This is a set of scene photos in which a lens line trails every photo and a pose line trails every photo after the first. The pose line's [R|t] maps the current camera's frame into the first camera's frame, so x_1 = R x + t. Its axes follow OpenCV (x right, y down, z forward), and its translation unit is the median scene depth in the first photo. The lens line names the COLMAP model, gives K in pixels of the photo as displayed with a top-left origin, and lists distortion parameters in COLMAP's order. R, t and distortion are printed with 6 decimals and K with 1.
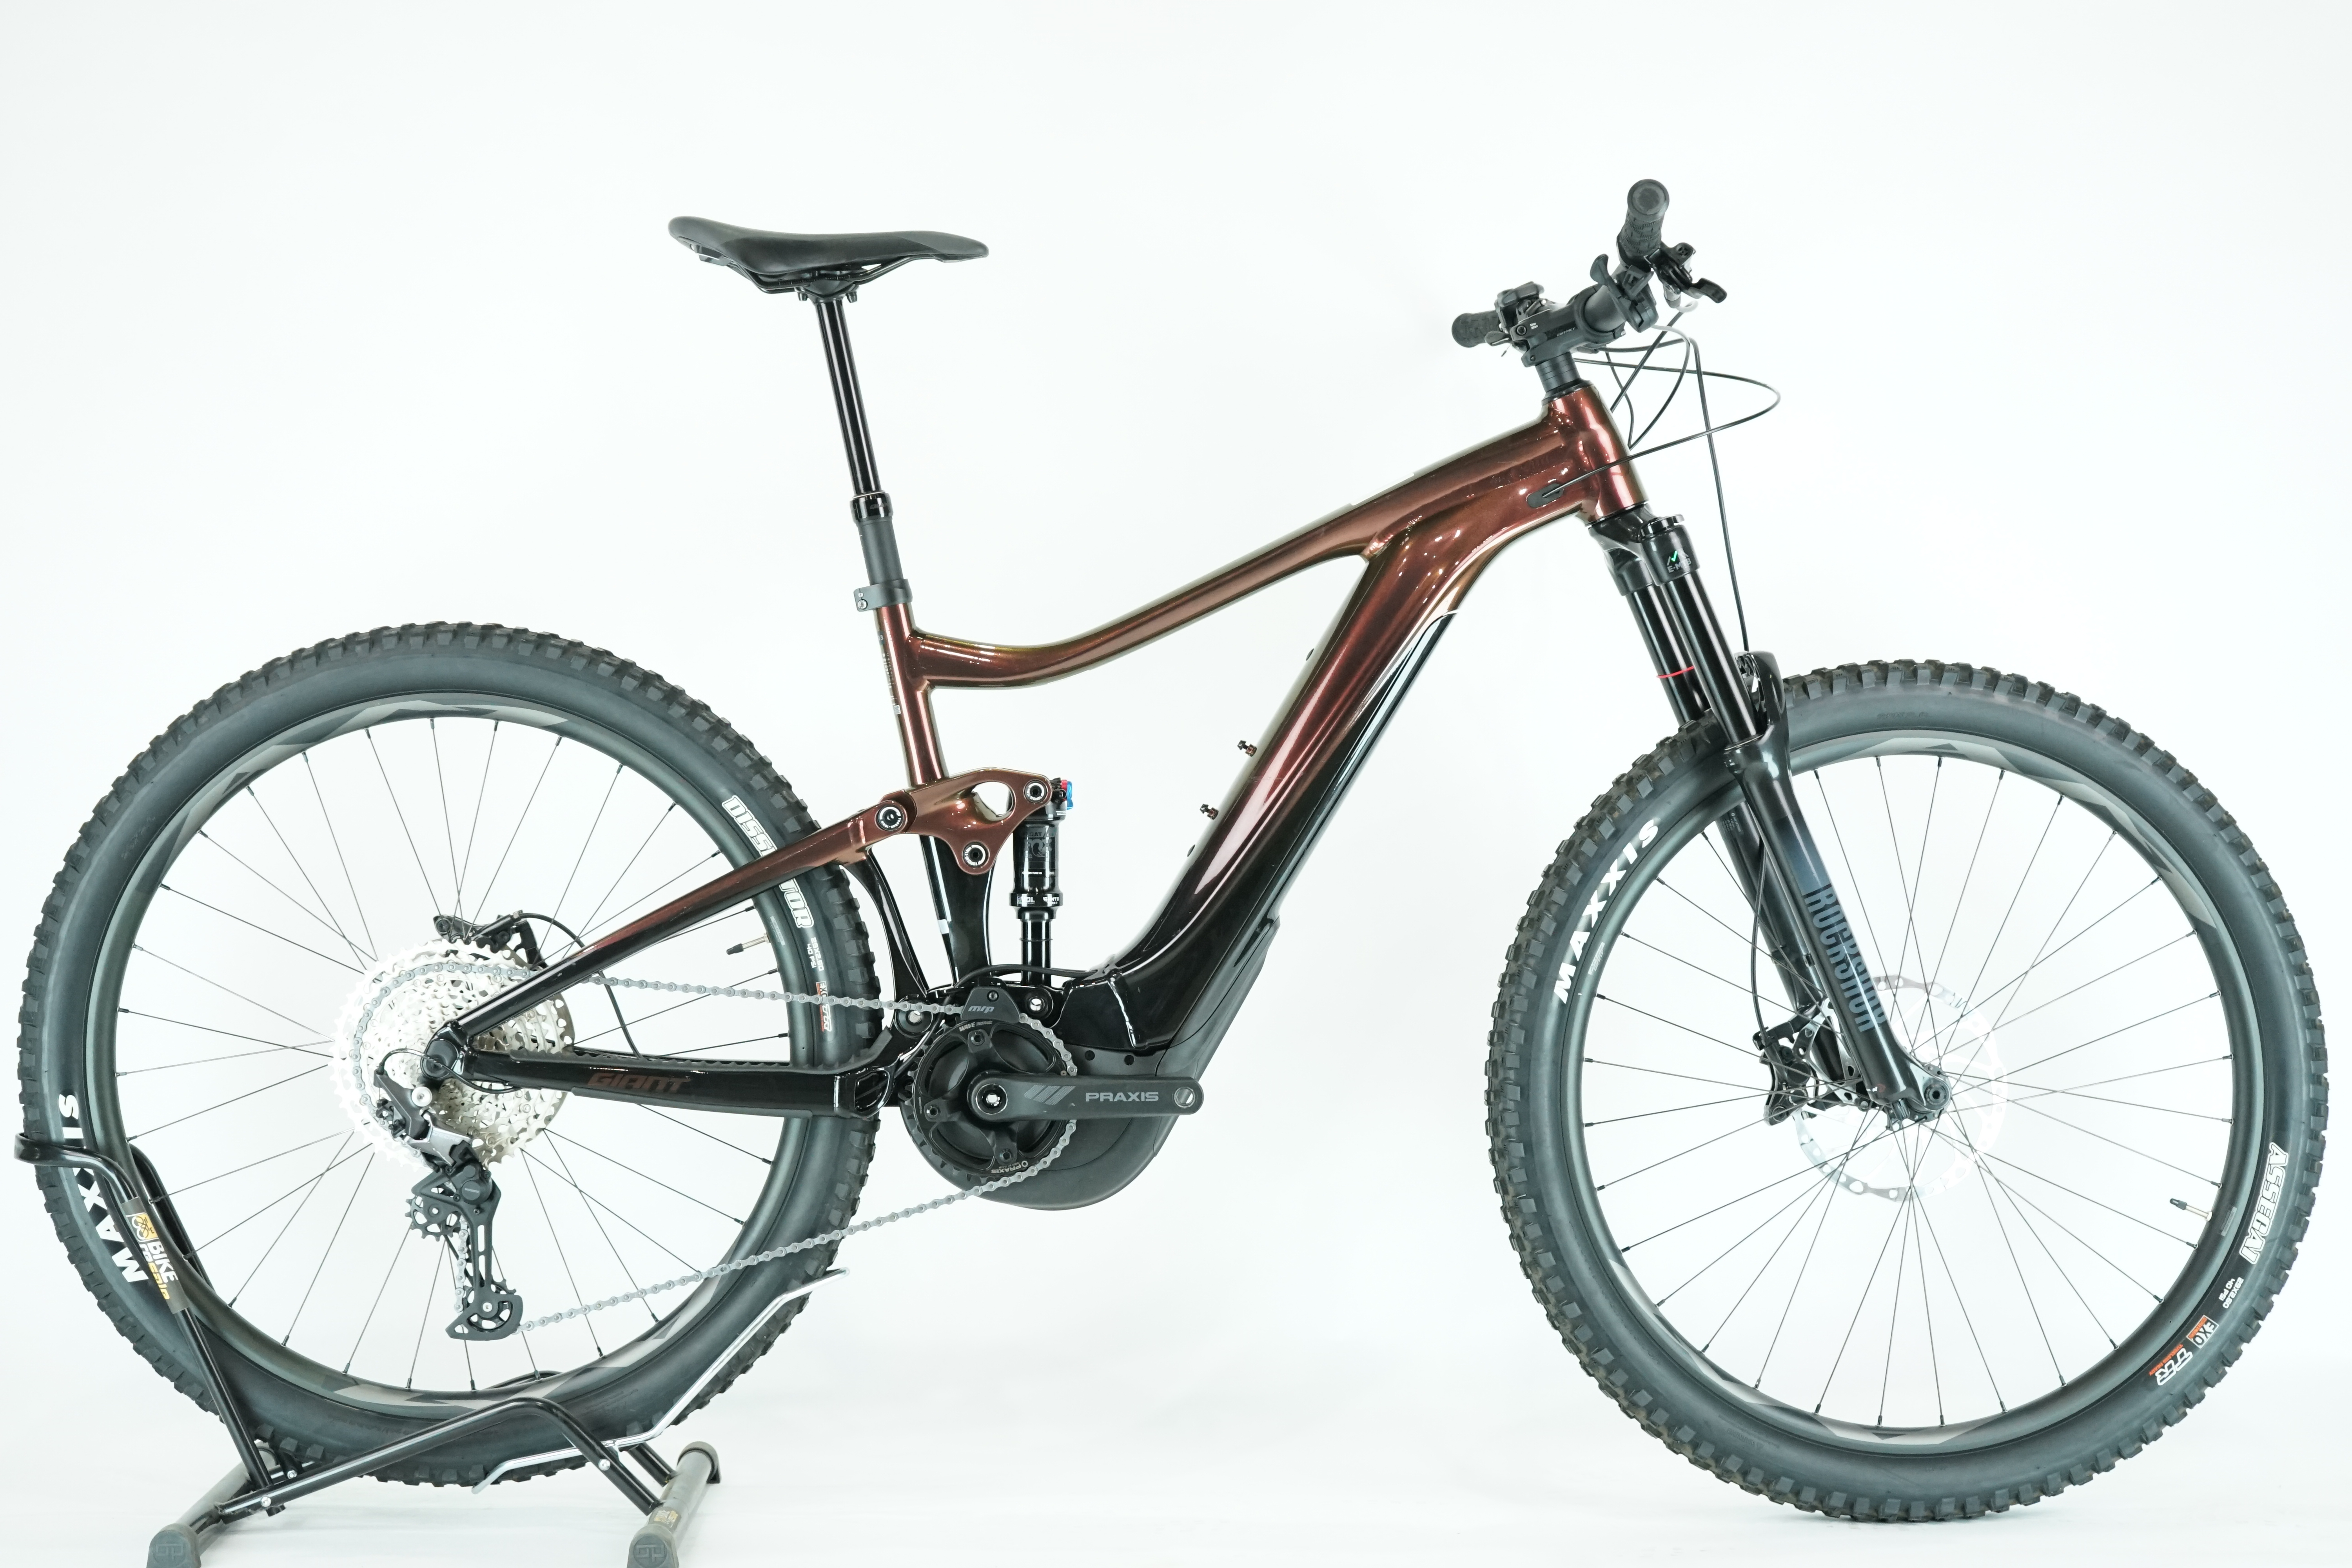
lens RADIAL K [[4525.9, 0, 1176.0], [0, 4525.9, 784.0], [0, 0, 1]] dist [-0.031556, 0.096006]
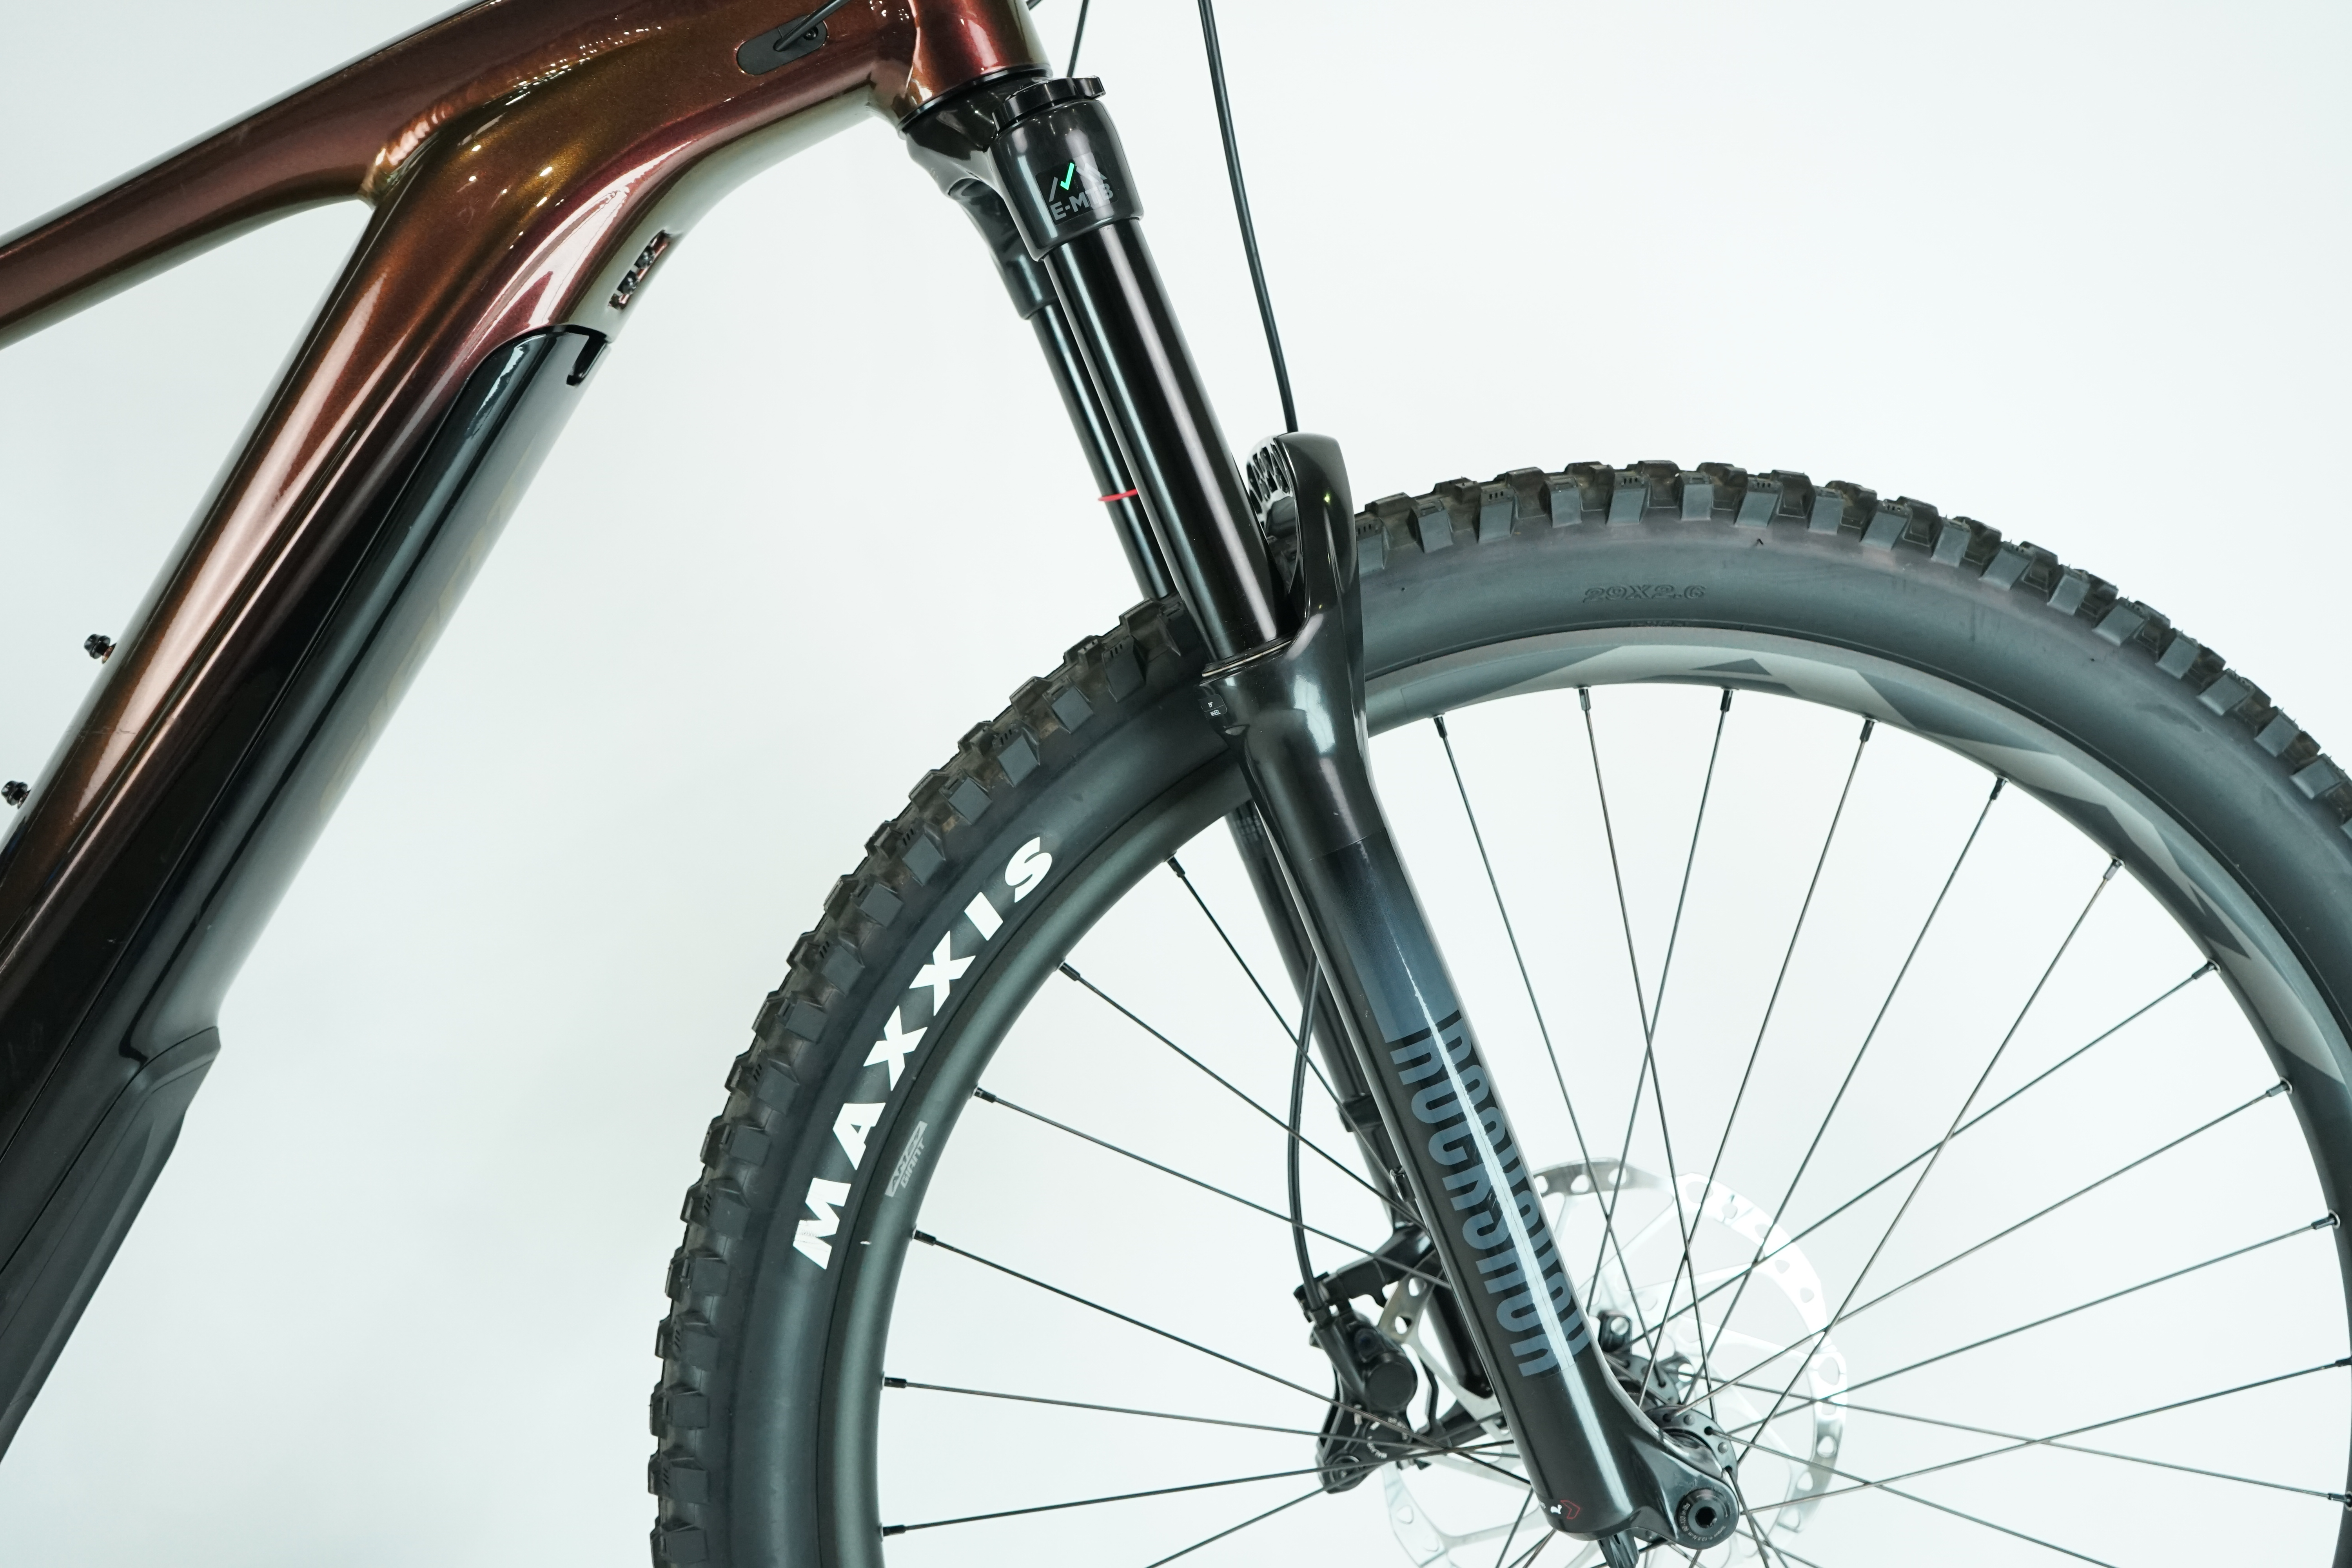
lens RADIAL K [[2329.7, 0, 1176.0], [0, 2329.7, 784.0], [0, 0, 1]] dist [-0.009233, -0.010081]
pose [[0.999817, 0.012966, -0.014074, 0.120797], [-0.011782, 0.996633, 0.081146, -0.014585], [0.015079, -0.080965, 0.996603, 0.785719]]
